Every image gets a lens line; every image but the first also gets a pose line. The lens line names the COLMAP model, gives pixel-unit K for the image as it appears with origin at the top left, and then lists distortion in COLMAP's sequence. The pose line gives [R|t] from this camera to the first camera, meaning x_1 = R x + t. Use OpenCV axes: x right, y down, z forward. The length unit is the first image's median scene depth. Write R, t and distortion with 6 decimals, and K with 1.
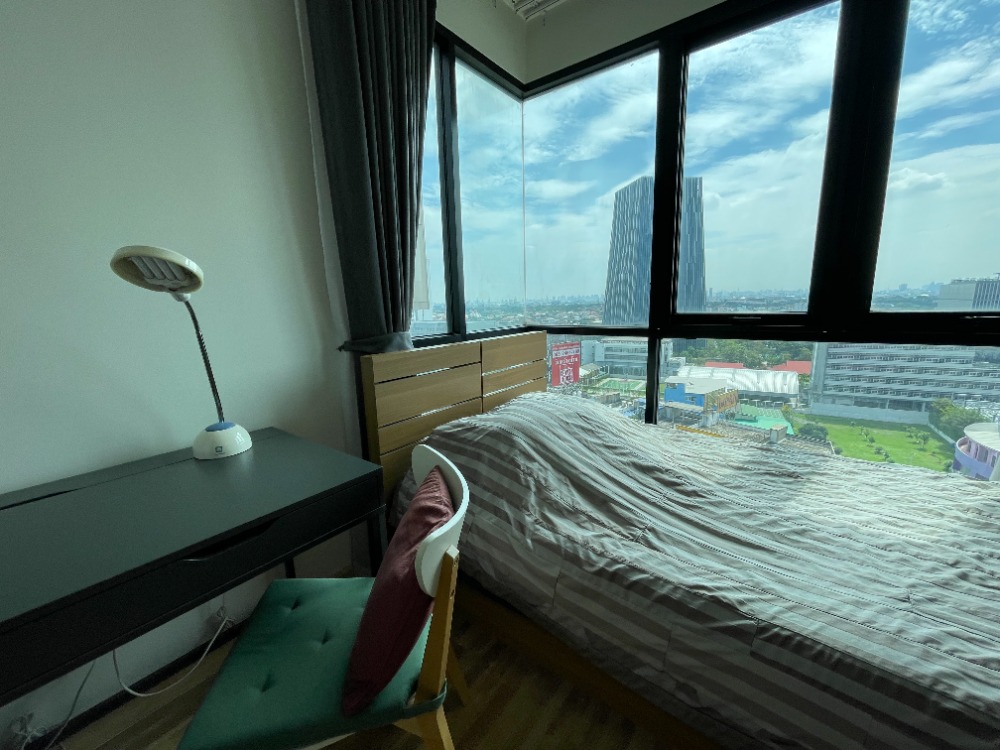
lens RADIAL K [[401.9, 0, 499.7], [0, 401.9, 377.4], [0, 0, 1]] dist [-0.000795, -0.000109]
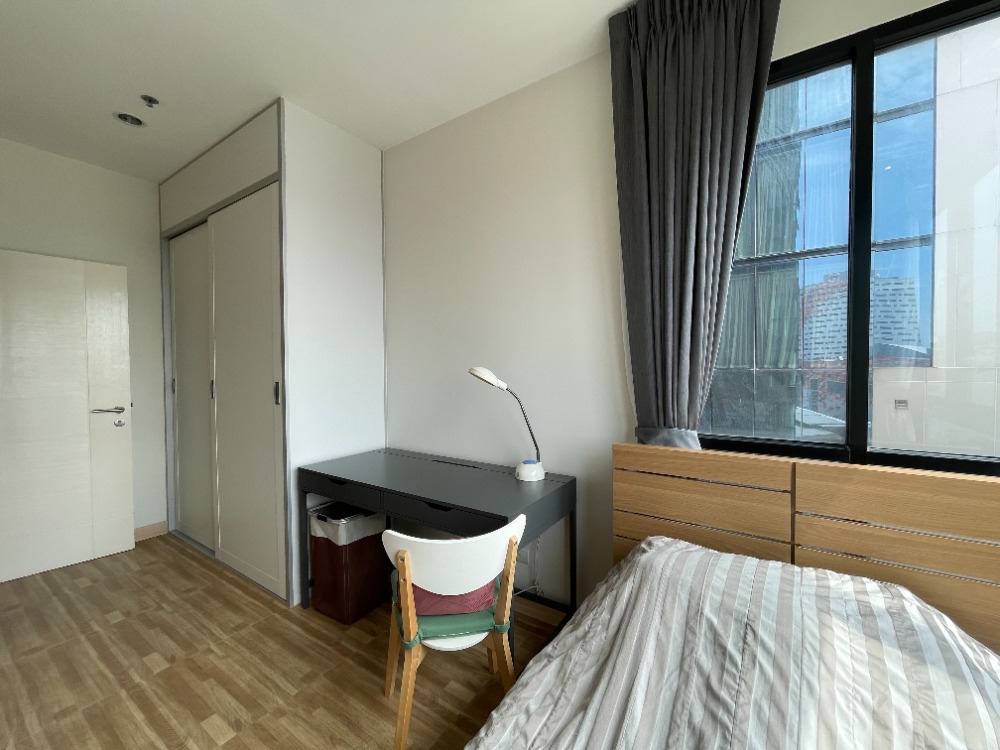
lens RADIAL K [[401.9, 0, 499.7], [0, 401.9, 377.4], [0, 0, 1]] dist [-0.000795, -0.000109]
pose [[0.075316, 0.044581, -0.996163, 0.691132], [-0.172436, 0.984532, 0.031023, -0.195536], [0.982137, 0.169438, 0.081839, 0.513716]]
